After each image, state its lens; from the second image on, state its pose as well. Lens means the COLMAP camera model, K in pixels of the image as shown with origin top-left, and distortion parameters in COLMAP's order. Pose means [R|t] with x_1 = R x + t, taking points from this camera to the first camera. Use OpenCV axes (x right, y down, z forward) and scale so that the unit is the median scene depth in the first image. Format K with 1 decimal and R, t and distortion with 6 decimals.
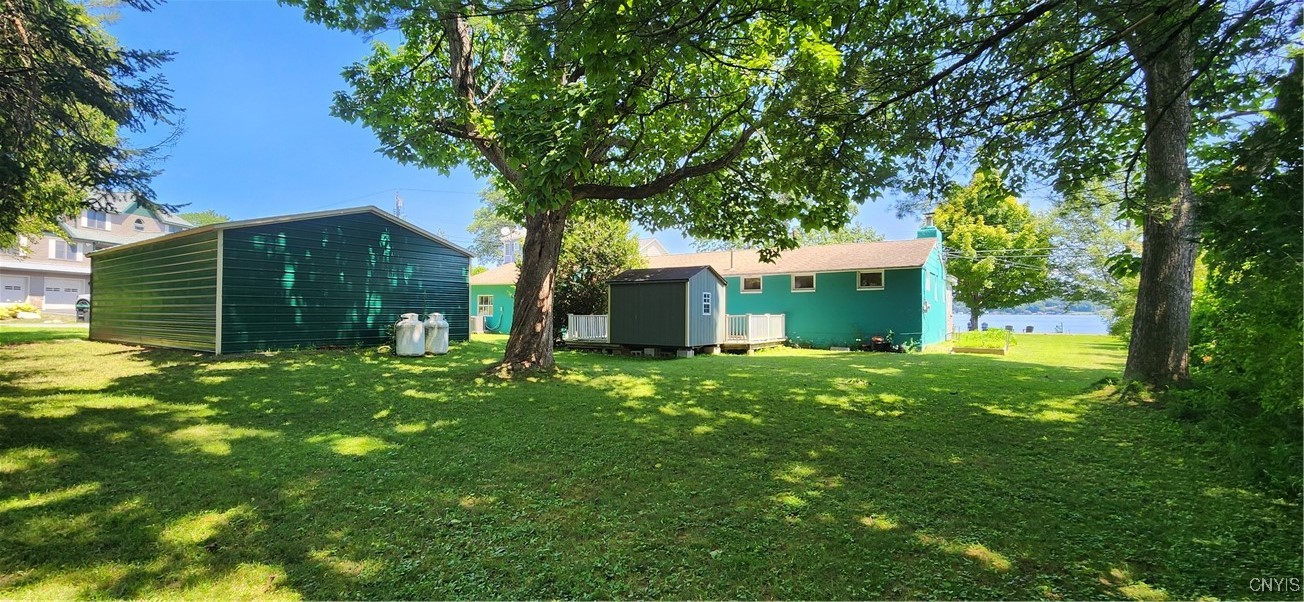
lens RADIAL K [[530.3, 0, 652.0], [0, 530.3, 301.0], [0, 0, 1]] dist [0.000777, -0.001975]
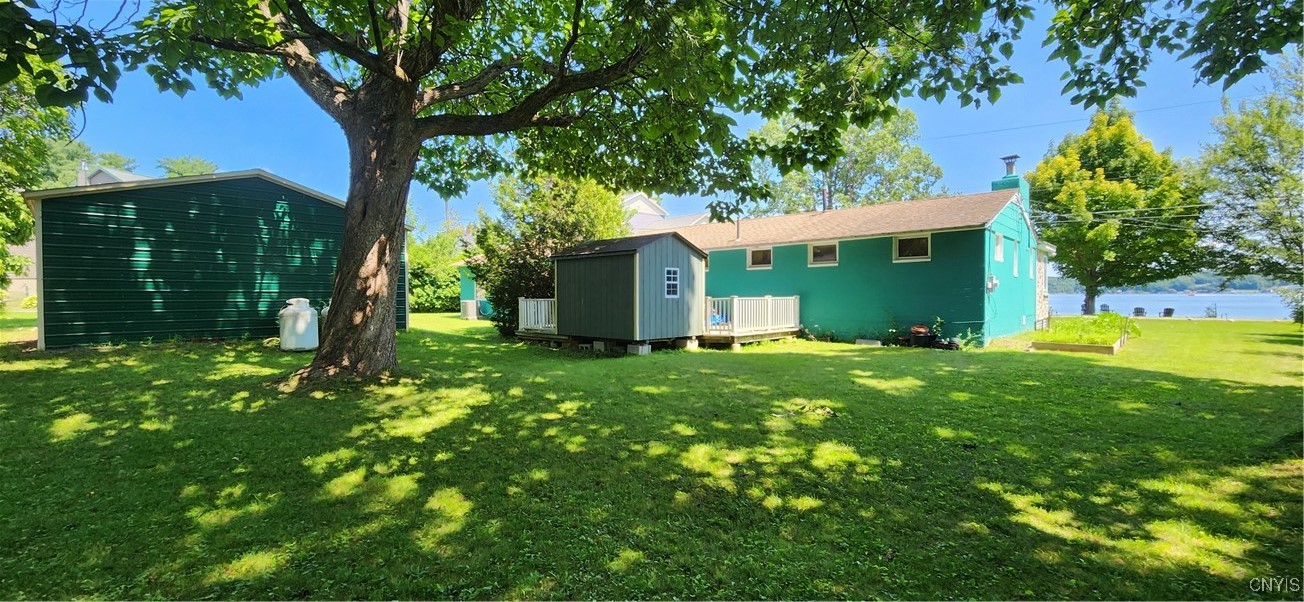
lens RADIAL K [[530.3, 0, 652.0], [0, 530.3, 301.0], [0, 0, 1]] dist [0.000777, -0.001975]
pose [[0.987200, -0.005813, -0.159383, 0.187254], [0.011062, 0.999424, 0.032069, 0.005911], [0.159105, -0.033422, 0.986696, 0.239079]]
